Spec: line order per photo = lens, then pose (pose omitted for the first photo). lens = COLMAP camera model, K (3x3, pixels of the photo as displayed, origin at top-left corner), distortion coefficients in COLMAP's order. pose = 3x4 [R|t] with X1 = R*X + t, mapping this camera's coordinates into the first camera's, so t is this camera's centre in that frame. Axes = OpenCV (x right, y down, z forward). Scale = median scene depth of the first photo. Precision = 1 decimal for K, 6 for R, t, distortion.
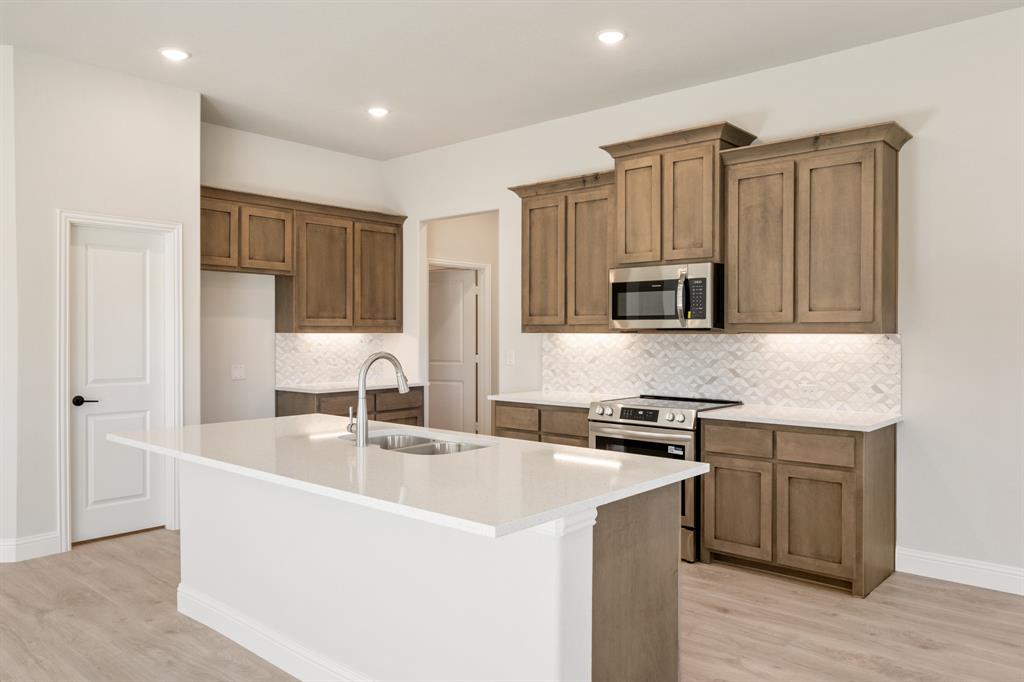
lens RADIAL K [[736.6, 0, 523.8], [0, 736.6, 340.0], [0, 0, 1]] dist [-0.001325, 0.001193]
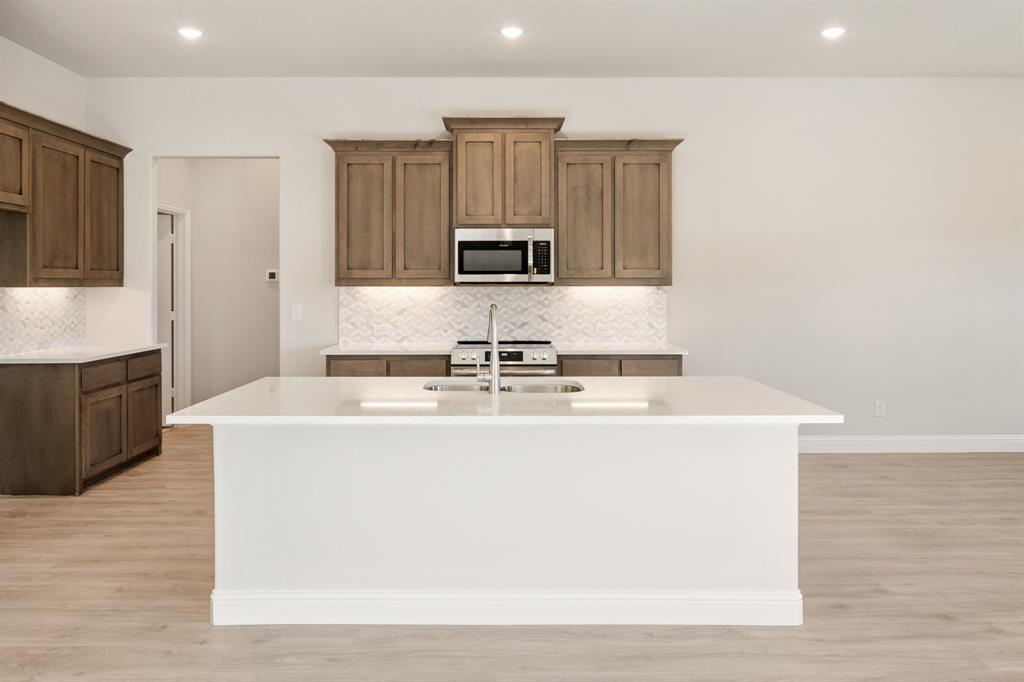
lens RADIAL K [[730.8, 0, 509.7], [0, 730.8, 285.8], [0, 0, 1]] dist [0.001791, 0.001819]
pose [[0.750523, -0.002222, 0.660841, -0.549614], [0.008764, 0.999940, -0.006592, -0.001950], [-0.660786, 0.010739, 0.750497, 0.118938]]
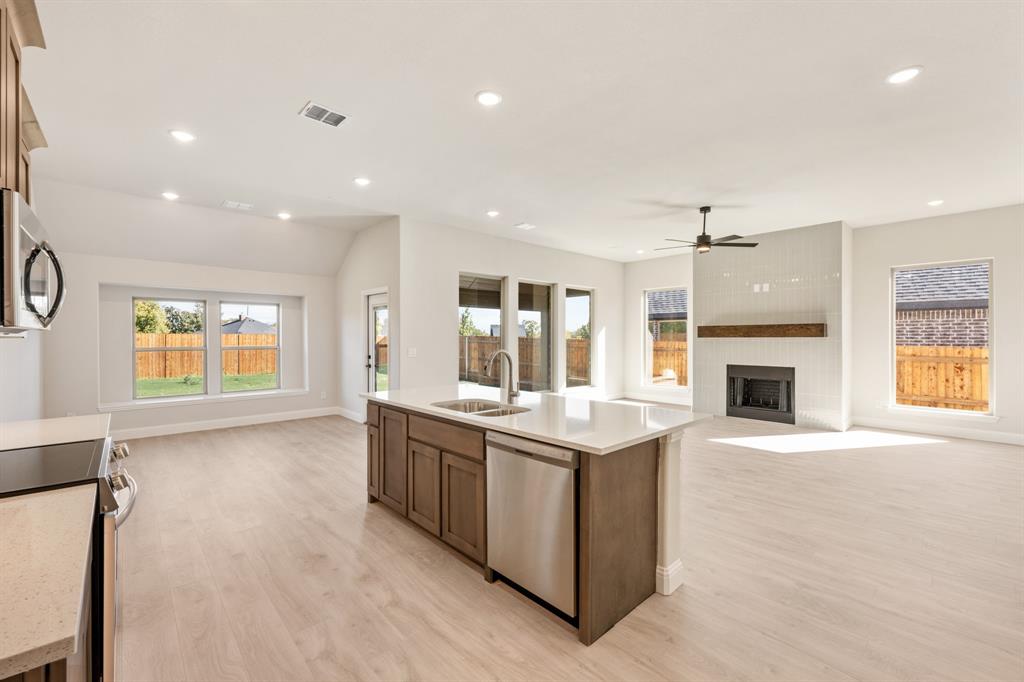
lens RADIAL K [[424.9, 0, 514.0], [0, 424.9, 335.7], [0, 0, 1]] dist [-0.002026, -0.000226]
pose [[-0.993785, 0.000810, 0.111313, -0.205374], [0.001119, 0.999996, 0.002720, -0.008710], [-0.111311, 0.002827, -0.993782, 1.219292]]
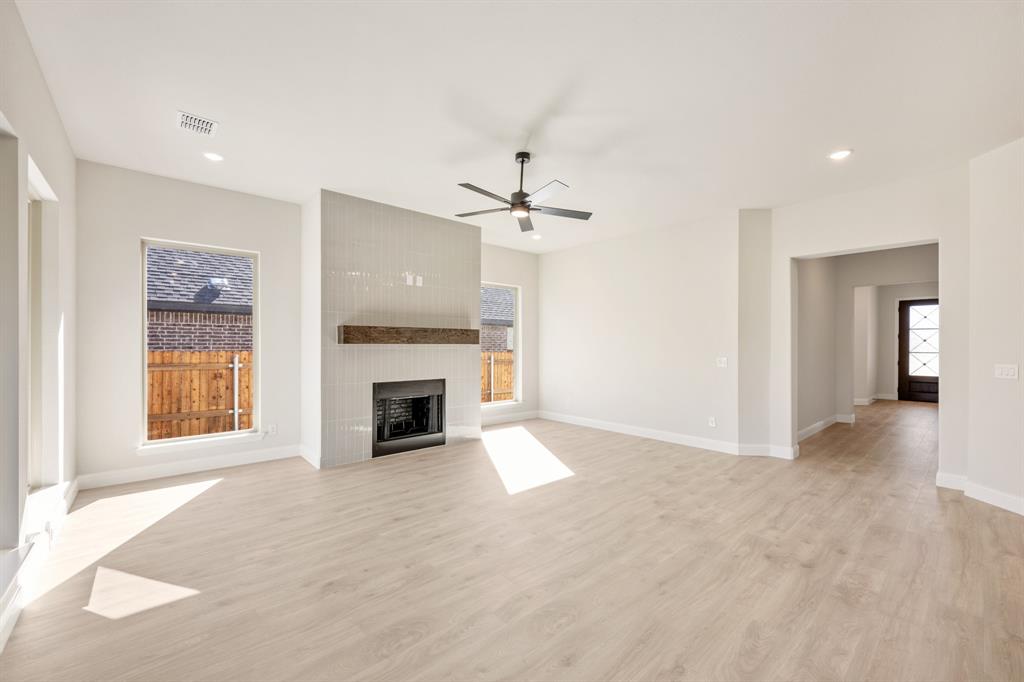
lens RADIAL K [[412.8, 0, 512.0], [0, 412.8, 341.0], [0, 0, 1]] dist [0.000134, -0.000166]
pose [[-0.131351, -0.008816, -0.991297, 0.161155], [-0.011989, 0.999901, -0.007304, -0.000971], [0.991263, 0.010925, -0.131444, 0.137025]]
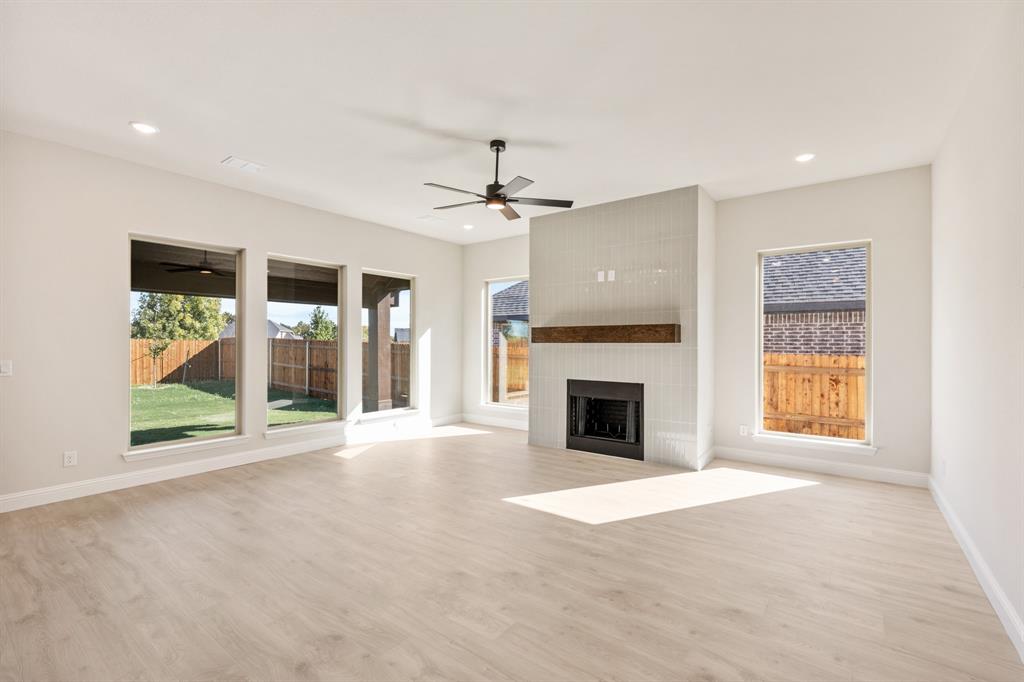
lens RADIAL K [[453.0, 0, 512.0], [0, 453.0, 341.0], [0, 0, 1]] dist [-0.001993, 0.000155]
pose [[-0.997528, -0.002674, -0.070213, -0.549197], [-0.002895, 0.999991, 0.003047, -0.005685], [0.070204, 0.003242, -0.997527, 0.829995]]
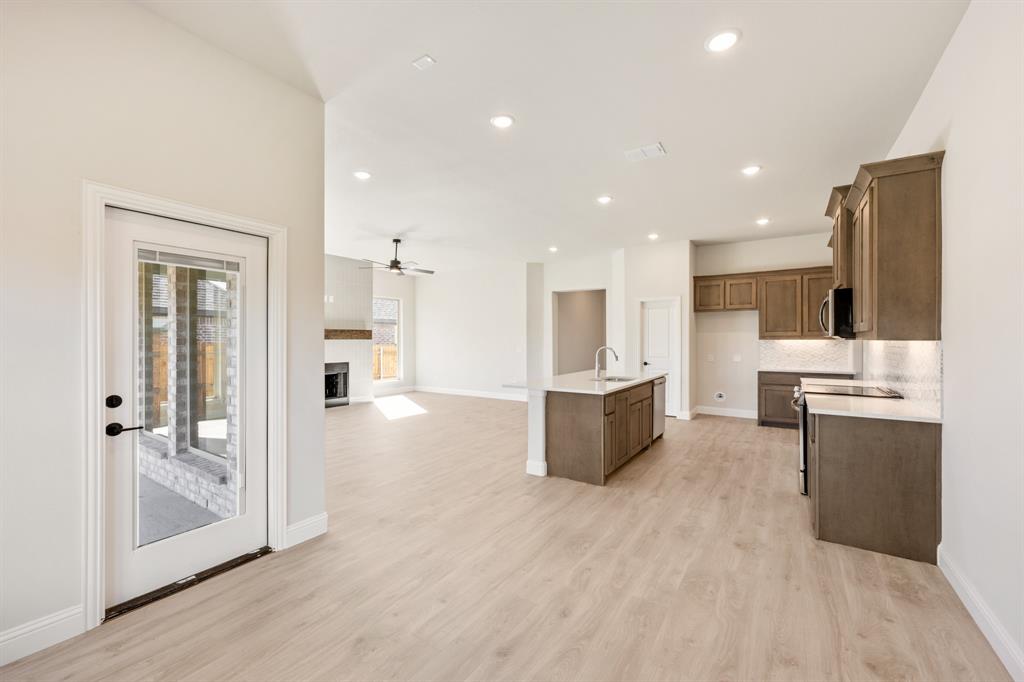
lens RADIAL K [[412.8, 0, 512.0], [0, 412.8, 341.0], [0, 0, 1]] dist [0.000134, -0.000166]
pose [[0.123274, 0.003734, -0.992366, 0.864927], [-0.009565, 0.999951, 0.002575, -0.003152], [0.992327, 0.009174, 0.123304, 0.272959]]
